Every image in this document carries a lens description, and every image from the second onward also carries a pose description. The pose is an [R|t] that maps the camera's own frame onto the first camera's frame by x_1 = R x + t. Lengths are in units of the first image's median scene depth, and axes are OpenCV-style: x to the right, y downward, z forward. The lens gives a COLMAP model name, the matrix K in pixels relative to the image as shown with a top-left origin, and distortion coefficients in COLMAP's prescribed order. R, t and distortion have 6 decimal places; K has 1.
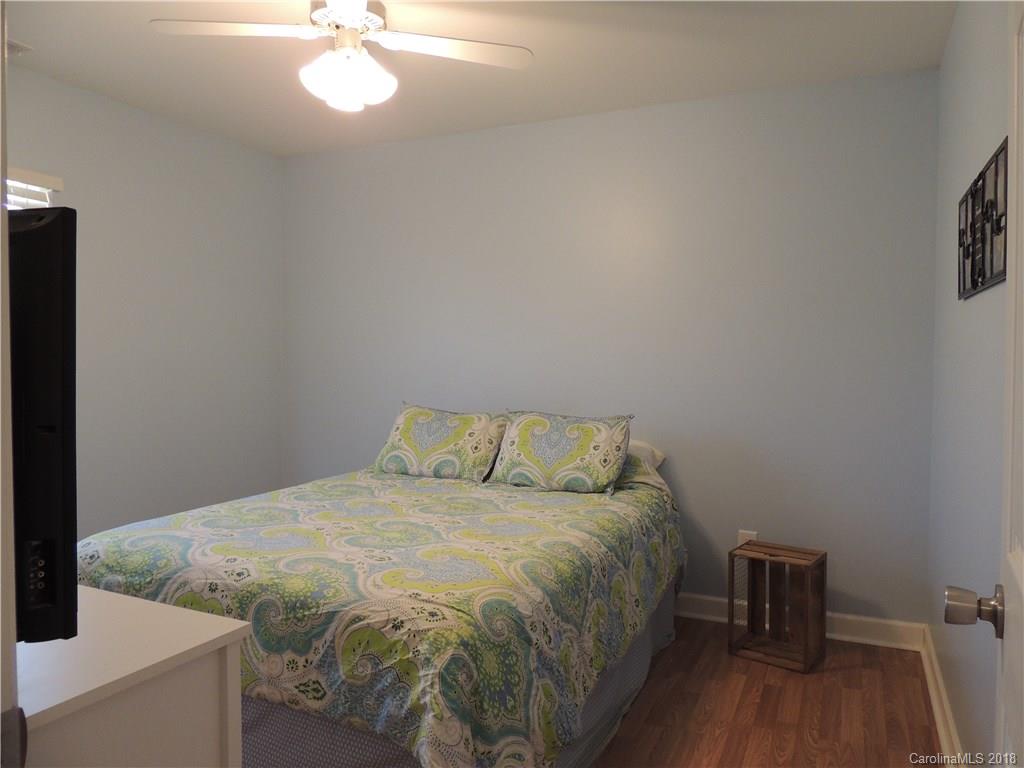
lens RADIAL K [[734.3, 0, 512.6], [0, 734.3, 382.6], [0, 0, 1]] dist [-0.016657, 0.003725]
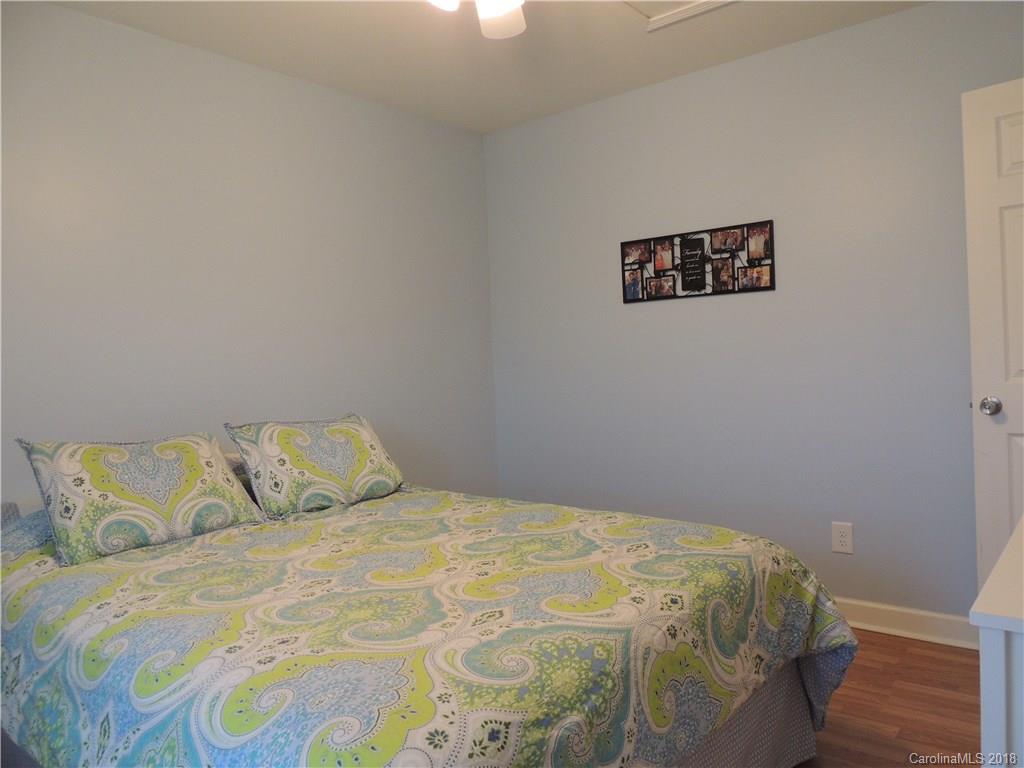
lens RADIAL K [[734.3, 0, 512.4], [0, 734.3, 383.1], [0, 0, 1]] dist [-0.016657, 0.003725]
pose [[0.228296, -0.048534, 0.972381, -0.735757], [0.075221, 0.996651, 0.032085, -0.007960], [-0.970682, 0.065818, 0.231182, 0.609037]]
